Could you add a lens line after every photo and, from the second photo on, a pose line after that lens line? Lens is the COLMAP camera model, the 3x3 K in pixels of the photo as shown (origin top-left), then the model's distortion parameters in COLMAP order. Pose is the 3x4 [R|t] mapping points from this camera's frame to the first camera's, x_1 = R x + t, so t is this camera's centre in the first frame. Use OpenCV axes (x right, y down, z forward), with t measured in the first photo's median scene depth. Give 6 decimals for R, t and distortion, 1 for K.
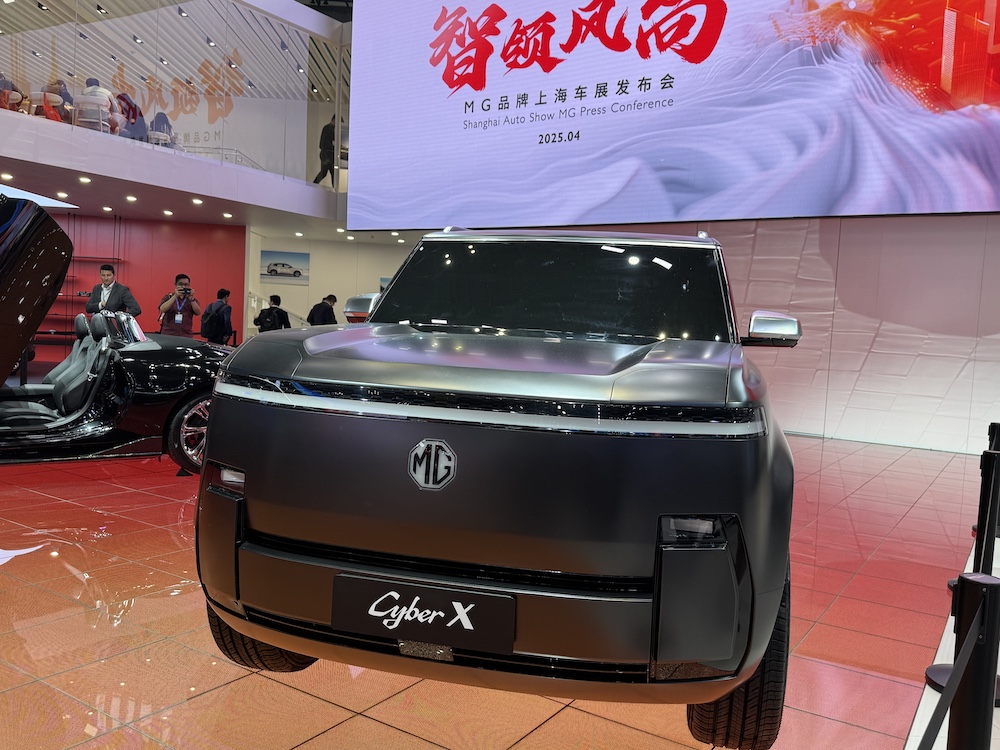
lens RADIAL K [[804.2, 0, 492.3], [0, 804.2, 374.8], [0, 0, 1]] dist [0.122696, -0.234359]
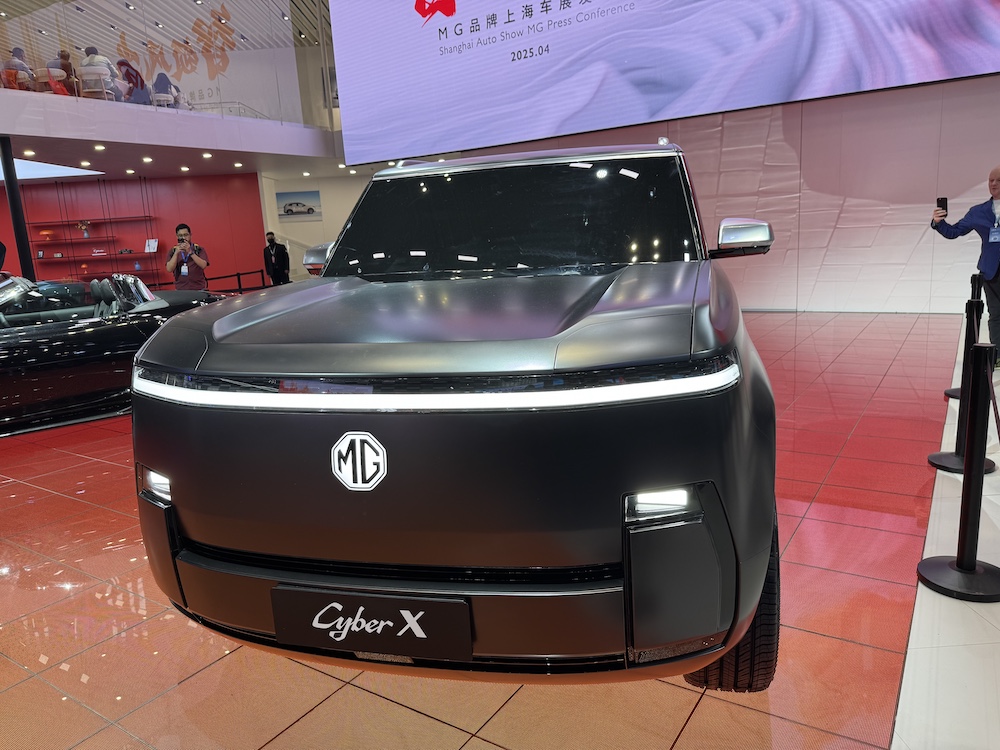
lens RADIAL K [[696.6, 0, 492.3], [0, 696.6, 373.6], [0, 0, 1]] dist [0.045870, -0.071204]
pose [[0.993862, -0.106835, -0.028709, 0.029361], [0.109741, 0.984885, 0.134011, -0.019469], [0.013958, -0.136339, 0.990564, 0.080362]]
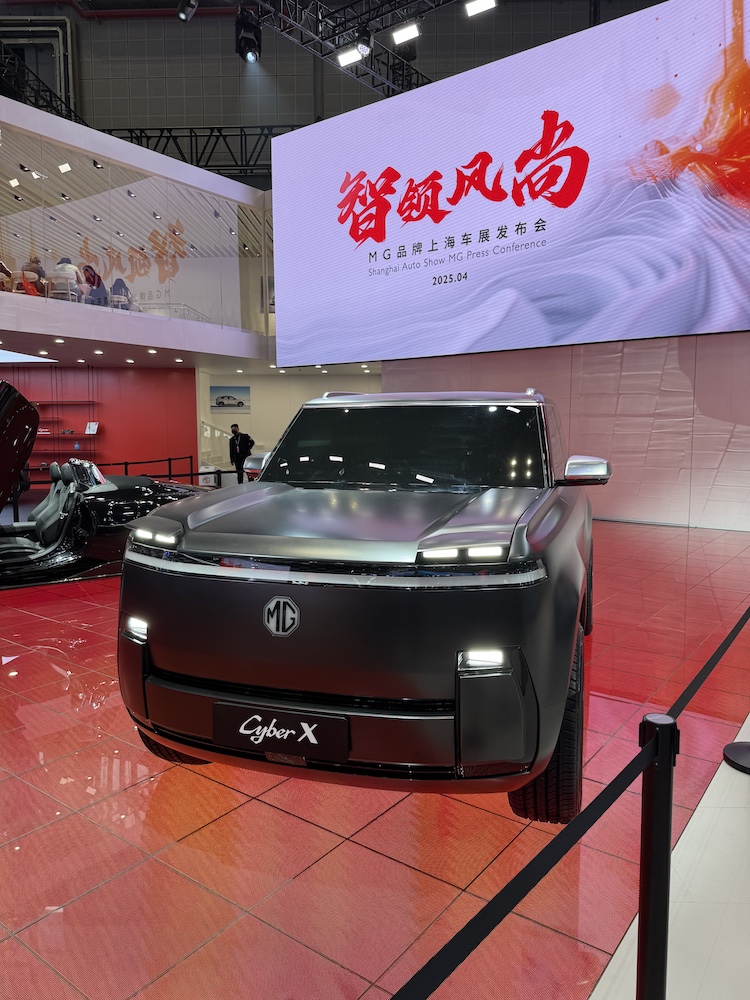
lens RADIAL K [[689.5, 0, 374.4], [0, 689.5, 491.3], [0, 0, 1]] dist [0.129126, -0.259115]
pose [[0.996709, -0.049246, -0.064395, 0.045806], [0.050835, 0.998436, 0.023285, -0.031478], [0.063147, -0.026482, 0.997653, -0.027074]]
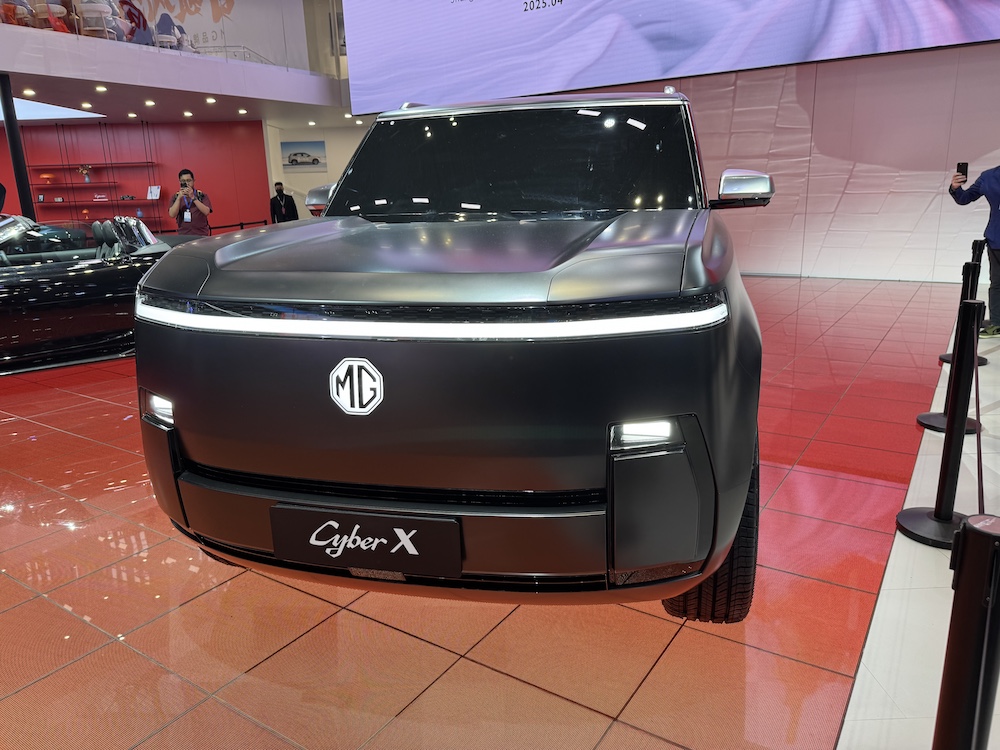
lens RADIAL K [[696.6, 0, 500.0], [0, 696.6, 375.0], [0, 0, 1]] dist [0.044519, -0.064491]
pose [[0.996642, -0.077095, -0.027605, 0.031580], [0.080957, 0.978330, 0.190569, -0.010557], [0.012315, -0.192164, 0.981286, 0.071649]]
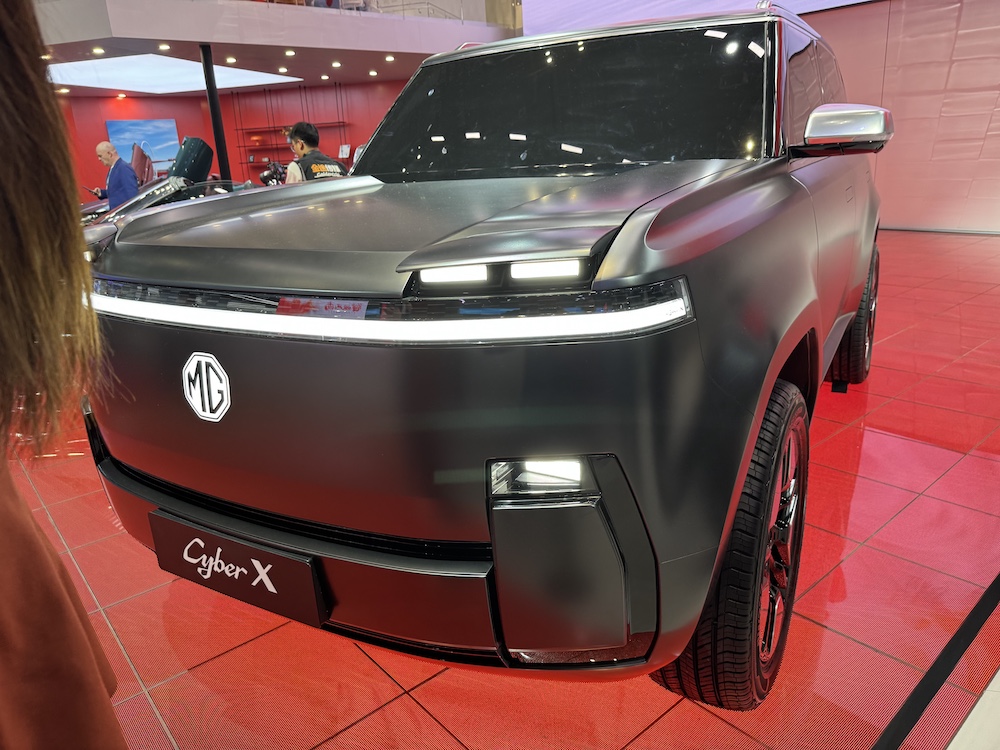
lens RADIAL K [[701.6, 0, 503.7], [0, 701.6, 369.9], [0, 0, 1]] dist [-0.004046, -0.004332]
pose [[0.956733, -0.020863, -0.290218, 0.110761], [0.089106, 0.970512, 0.223980, -0.007155], [0.276988, -0.240149, 0.930380, 0.140910]]
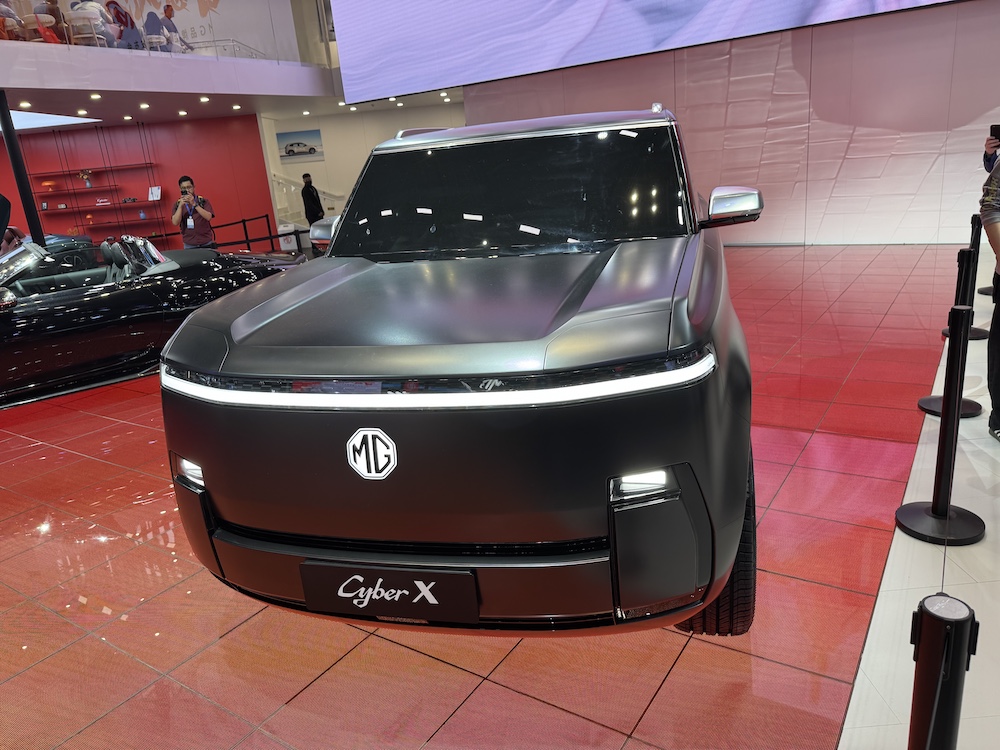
lens RADIAL K [[696.6, 0, 500.0], [0, 696.6, 375.0], [0, 0, 1]] dist [0.044519, -0.064491]
pose [[0.989974, -0.133019, -0.047519, 0.038324], [0.140405, 0.963463, 0.228091, -0.043718], [0.015443, -0.232476, 0.972480, 0.062473]]
